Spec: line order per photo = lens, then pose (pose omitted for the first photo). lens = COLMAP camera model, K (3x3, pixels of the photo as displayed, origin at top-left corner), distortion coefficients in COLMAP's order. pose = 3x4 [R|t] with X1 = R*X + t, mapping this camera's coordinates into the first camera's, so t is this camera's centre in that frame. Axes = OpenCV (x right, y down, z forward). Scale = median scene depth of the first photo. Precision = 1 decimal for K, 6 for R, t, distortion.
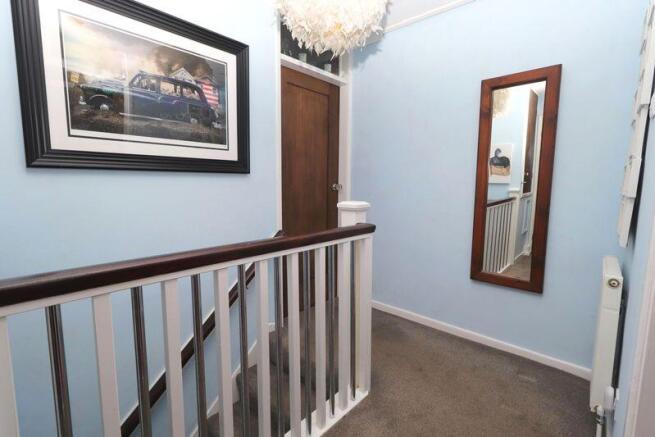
lens RADIAL K [[310.6, 0, 328.9], [0, 310.6, 215.2], [0, 0, 1]] dist [-0.031627, -0.000067]
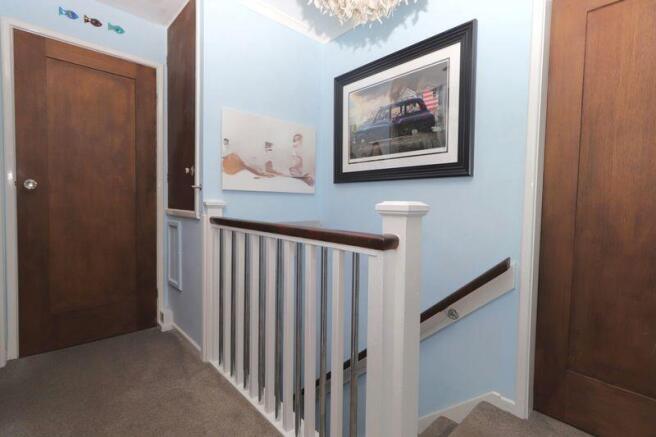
lens RADIAL K [[312.1, 0, 330.8], [0, 312.1, 216.5], [0, 0, 1]] dist [0.001474, 0.000151]
pose [[-0.106245, 0.020414, -0.994130, 0.699227], [-0.128629, 0.991106, 0.034099, -0.012775], [0.985985, 0.131497, -0.102674, 0.882029]]
